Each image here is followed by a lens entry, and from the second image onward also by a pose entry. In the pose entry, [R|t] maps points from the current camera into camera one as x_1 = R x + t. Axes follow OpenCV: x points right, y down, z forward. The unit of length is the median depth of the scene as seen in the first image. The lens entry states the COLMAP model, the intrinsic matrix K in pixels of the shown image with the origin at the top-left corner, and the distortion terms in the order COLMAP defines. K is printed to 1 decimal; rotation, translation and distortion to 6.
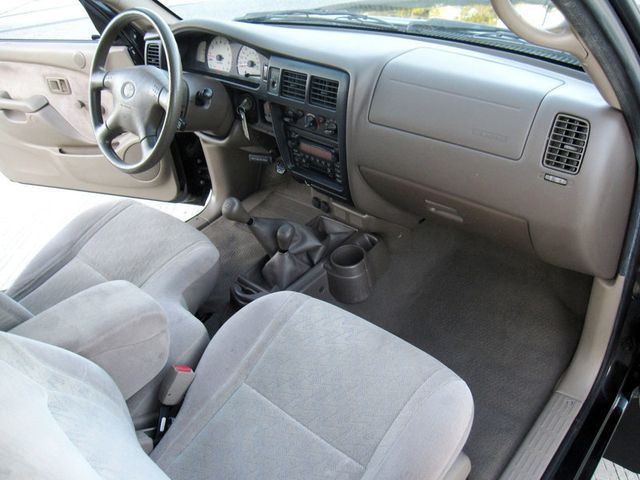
lens RADIAL K [[547.5, 0, 320.0], [0, 547.5, 240.0], [0, 0, 1]] dist [-0.044360, -0.008426]
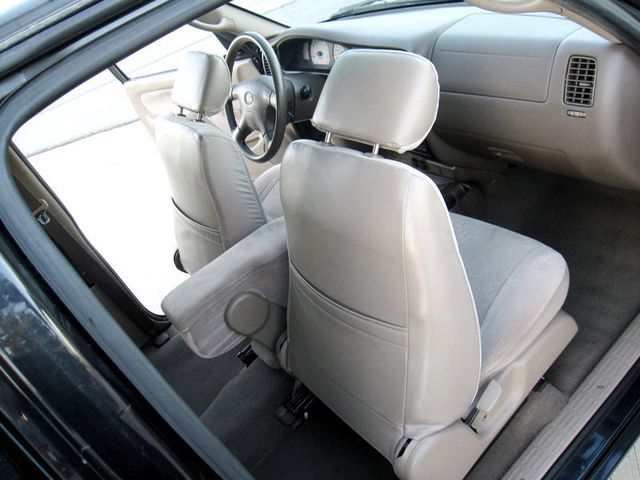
lens RADIAL K [[547.5, 0, 320.0], [0, 547.5, 240.0], [0, 0, 1]] dist [-0.044360, -0.008426]
pose [[0.942434, -0.109425, -0.315981, 0.171775], [0.127818, 0.991069, 0.038015, 0.027329], [0.308999, -0.076214, 0.948004, -0.186990]]
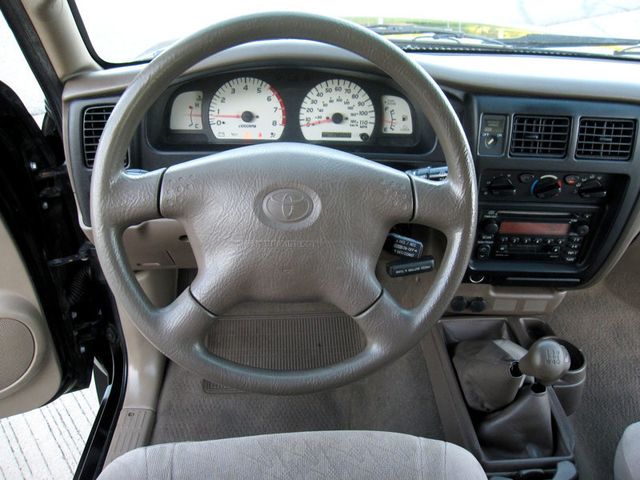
lens RADIAL K [[547.5, 0, 320.0], [0, 547.5, 240.0], [0, 0, 1]] dist [-0.044360, -0.008426]
pose [[0.705450, -0.269358, 0.655581, -0.616664], [0.312836, 0.948327, 0.053006, -0.258022], [-0.635983, 0.167696, 0.753262, 0.645183]]
